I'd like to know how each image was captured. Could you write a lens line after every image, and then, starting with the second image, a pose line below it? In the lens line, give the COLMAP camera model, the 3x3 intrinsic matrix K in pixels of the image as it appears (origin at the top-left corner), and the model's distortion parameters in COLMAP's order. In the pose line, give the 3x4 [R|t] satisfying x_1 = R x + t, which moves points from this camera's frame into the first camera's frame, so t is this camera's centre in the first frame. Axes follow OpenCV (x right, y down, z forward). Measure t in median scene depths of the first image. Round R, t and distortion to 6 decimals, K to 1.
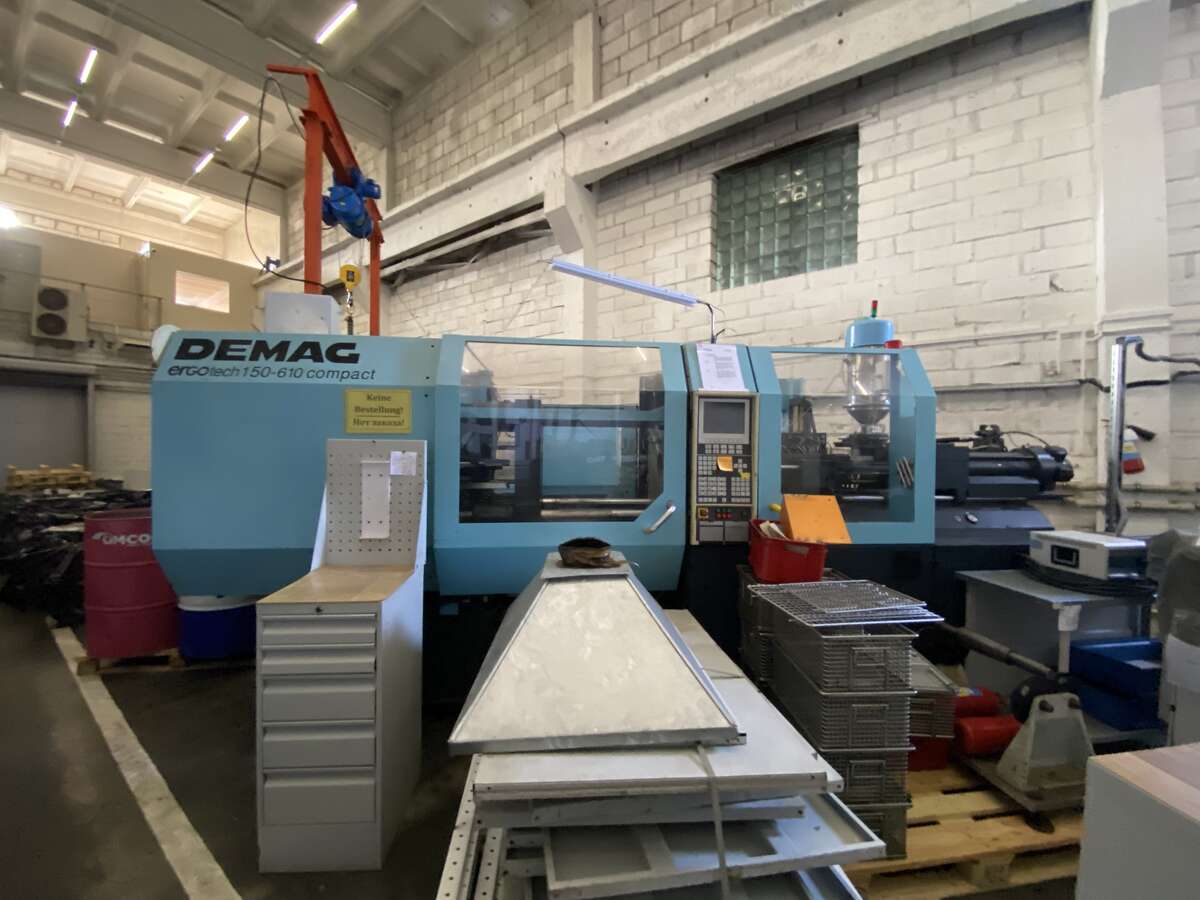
lens RADIAL K [[493.8, 0, 600.0], [0, 493.8, 450.0], [0, 0, 1]] dist [0.008850, -0.016278]
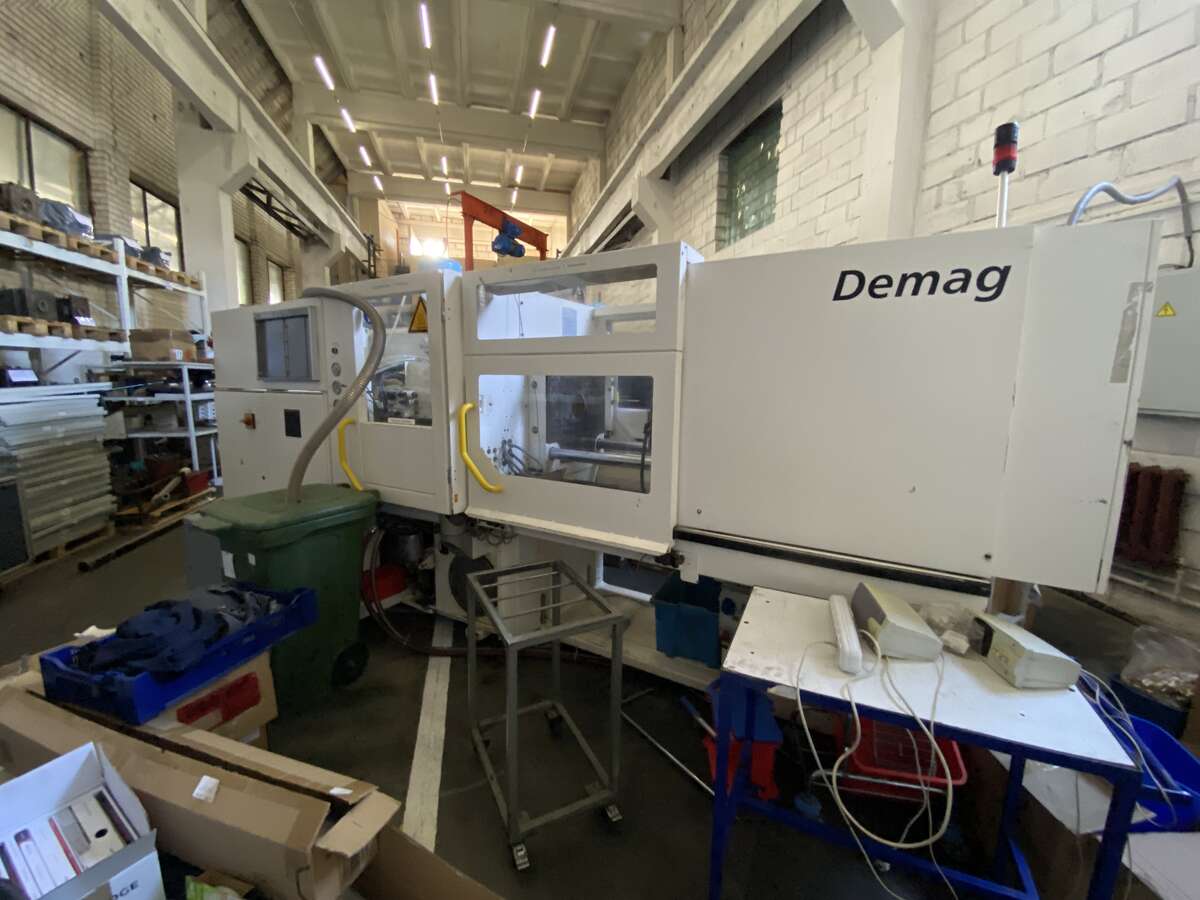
lens RADIAL K [[493.8, 0, 600.0], [0, 493.8, 450.0], [0, 0, 1]] dist [0.008850, -0.016278]
pose [[0.772982, 0.087897, -0.628309, 1.237499], [-0.006544, 0.991408, 0.130641, 0.027811], [0.634394, -0.096871, 0.766916, -0.318574]]
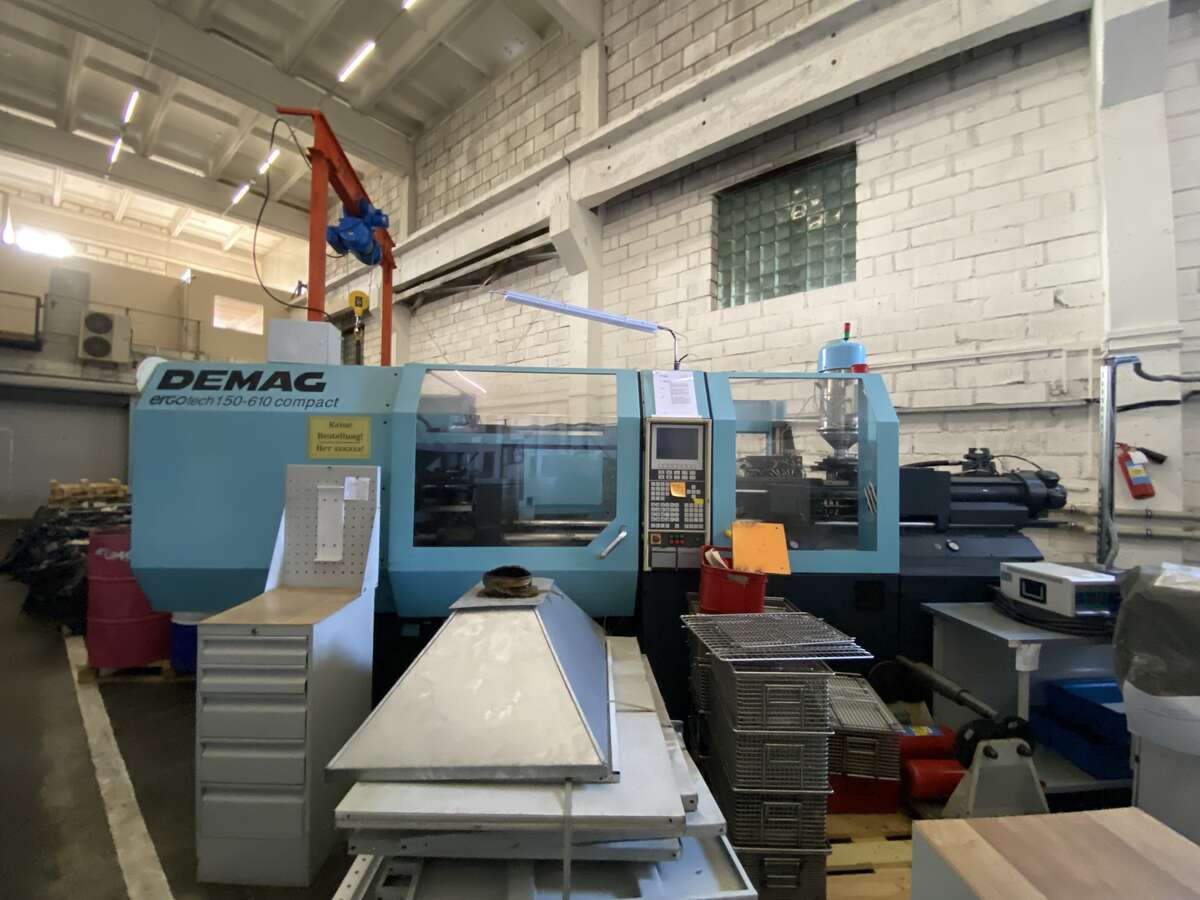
lens RADIAL K [[493.8, 0, 600.0], [0, 493.8, 450.0], [0, 0, 1]] dist [0.008850, -0.016278]
pose [[0.998298, 0.002060, -0.058285, 0.085146], [-0.003762, 0.999569, -0.029110, -0.012815], [0.058200, 0.029280, 0.997875, -0.004804]]
